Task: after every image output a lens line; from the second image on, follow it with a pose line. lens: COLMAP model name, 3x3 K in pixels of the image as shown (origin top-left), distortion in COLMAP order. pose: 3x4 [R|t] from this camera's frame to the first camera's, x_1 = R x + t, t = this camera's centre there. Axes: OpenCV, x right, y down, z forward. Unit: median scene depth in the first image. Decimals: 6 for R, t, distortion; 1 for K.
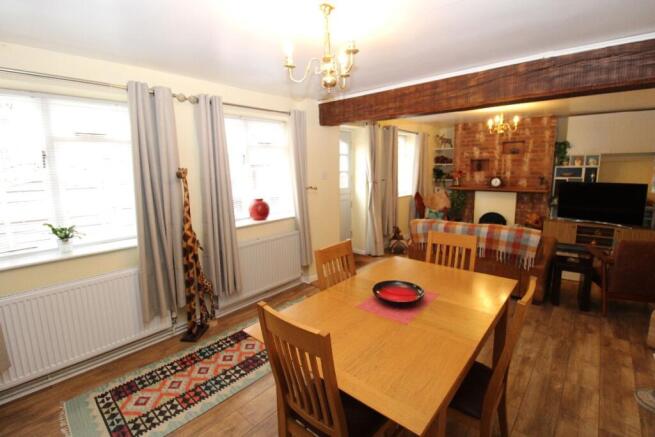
lens RADIAL K [[302.9, 0, 326.9], [0, 302.9, 211.2], [0, 0, 1]] dist [0.001075, -0.017440]
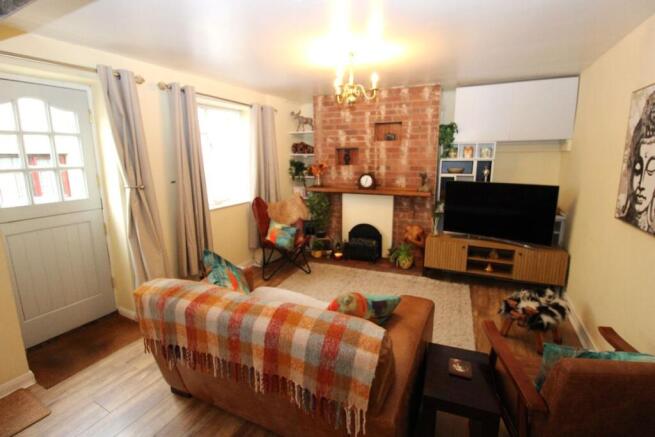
lens RADIAL K [[302.9, 0, 326.9], [0, 302.9, 211.2], [0, 0, 1]] dist [0.001075, -0.017440]
pose [[0.966762, -0.038430, 0.252774, 0.312127], [0.029768, 0.998834, 0.038004, -0.059957], [-0.253940, -0.029216, 0.966779, 0.371084]]
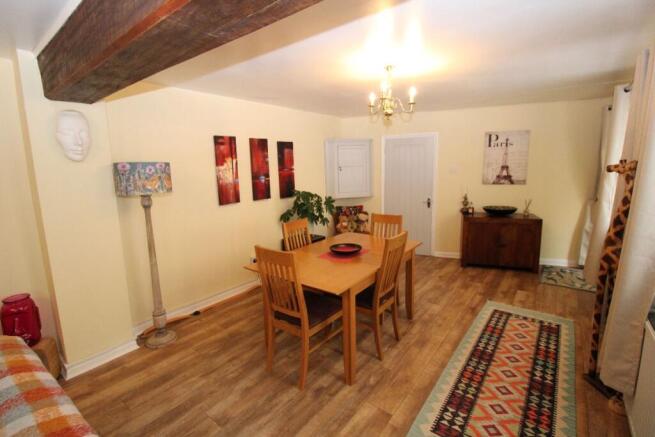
lens RADIAL K [[302.9, 0, 326.9], [0, 302.9, 211.2], [0, 0, 1]] dist [0.001075, -0.017440]
pose [[-0.996560, 0.053247, -0.063501, 0.135706], [0.032166, 0.954723, 0.295751, -0.122034], [0.076374, 0.292691, -0.953152, 0.781967]]
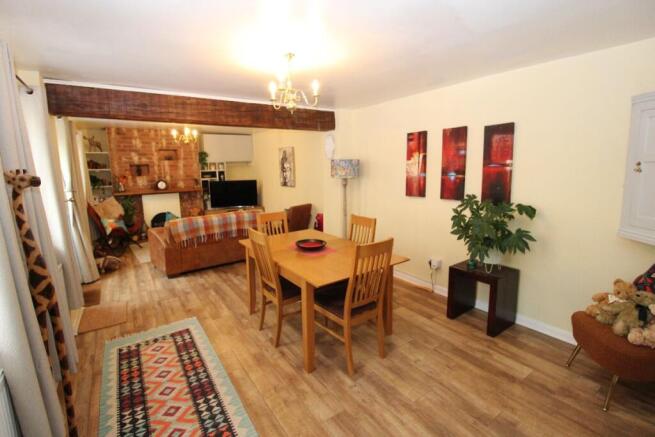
lens RADIAL K [[302.9, 0, 326.9], [0, 302.9, 211.2], [0, 0, 1]] dist [0.001075, -0.017440]
pose [[0.232715, -0.132447, 0.963484, -0.412453], [0.156649, 0.982852, 0.097273, -0.015646], [-0.959846, 0.128292, 0.249472, 0.160124]]
